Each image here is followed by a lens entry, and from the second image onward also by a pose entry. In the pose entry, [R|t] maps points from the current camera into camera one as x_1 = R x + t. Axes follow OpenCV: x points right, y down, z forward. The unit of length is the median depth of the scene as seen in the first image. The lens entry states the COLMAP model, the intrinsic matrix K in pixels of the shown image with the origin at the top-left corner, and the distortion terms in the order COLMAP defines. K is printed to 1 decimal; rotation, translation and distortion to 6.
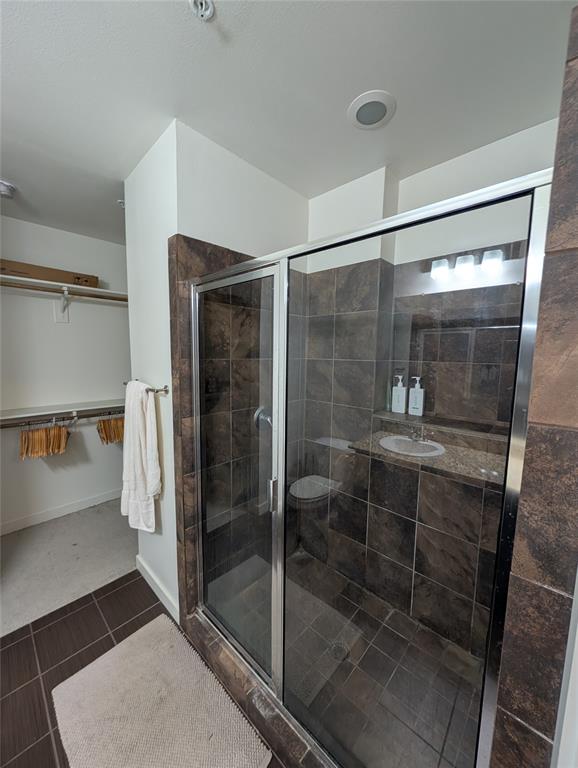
lens RADIAL K [[289.1, 0, 287.5], [0, 289.1, 386.1], [0, 0, 1]] dist [0.000532, 0.000538]
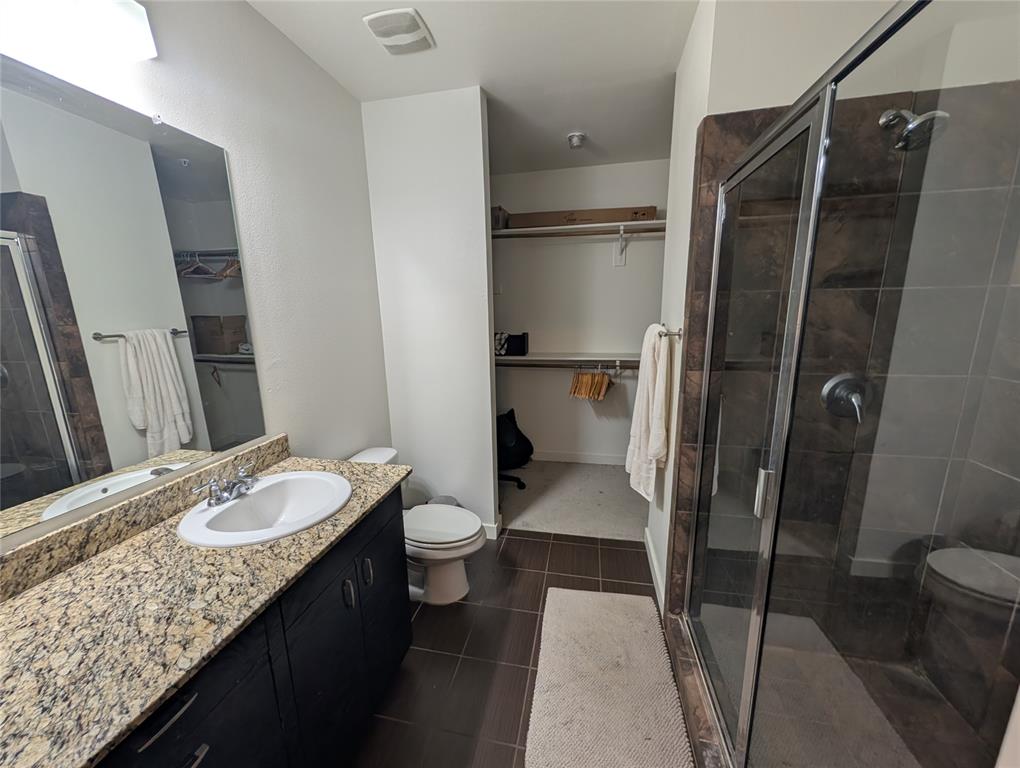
lens RADIAL K [[383.9, 0, 515.2], [0, 383.9, 387.3], [0, 0, 1]] dist [0.000532, 0.000538]
pose [[0.530239, 0.149855, -0.834500, 0.220684], [-0.072710, 0.988667, 0.131340, 0.047338], [0.844725, -0.008965, 0.535125, 0.051409]]
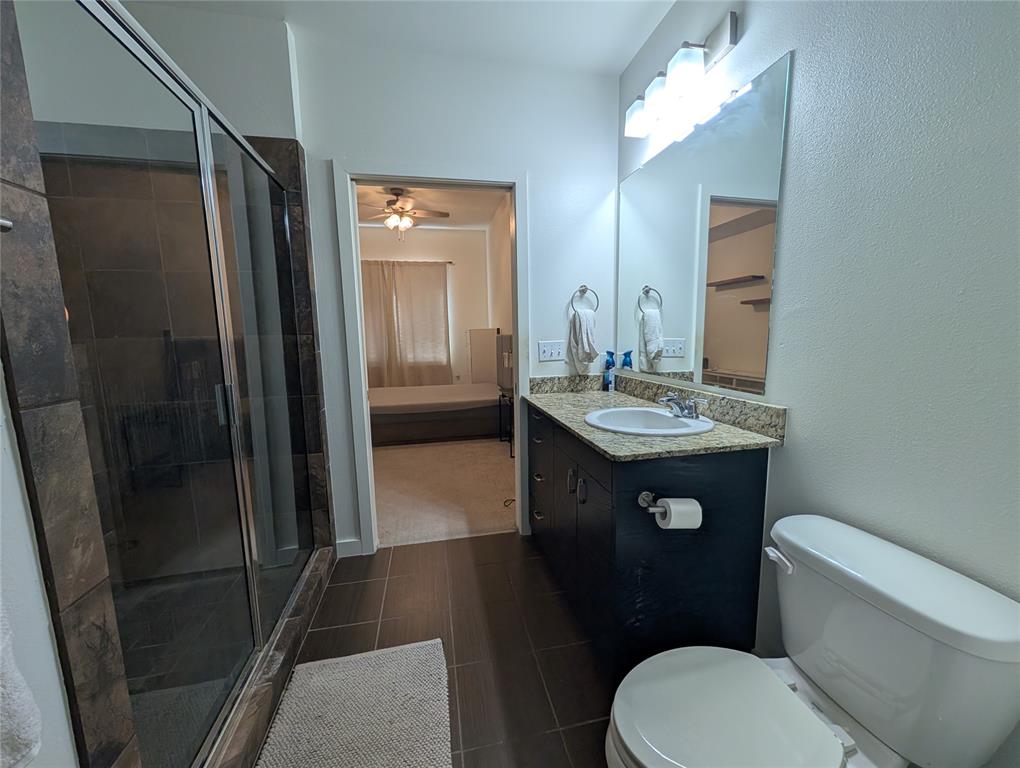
lens RADIAL K [[383.9, 0, 508.7], [0, 383.9, 383.4], [0, 0, 1]] dist [0.000532, 0.000538]
pose [[-0.819025, -0.077846, 0.568453, -1.500682], [0.068432, 0.970427, 0.231490, 0.108919], [-0.569662, 0.228496, -0.789477, 1.451849]]
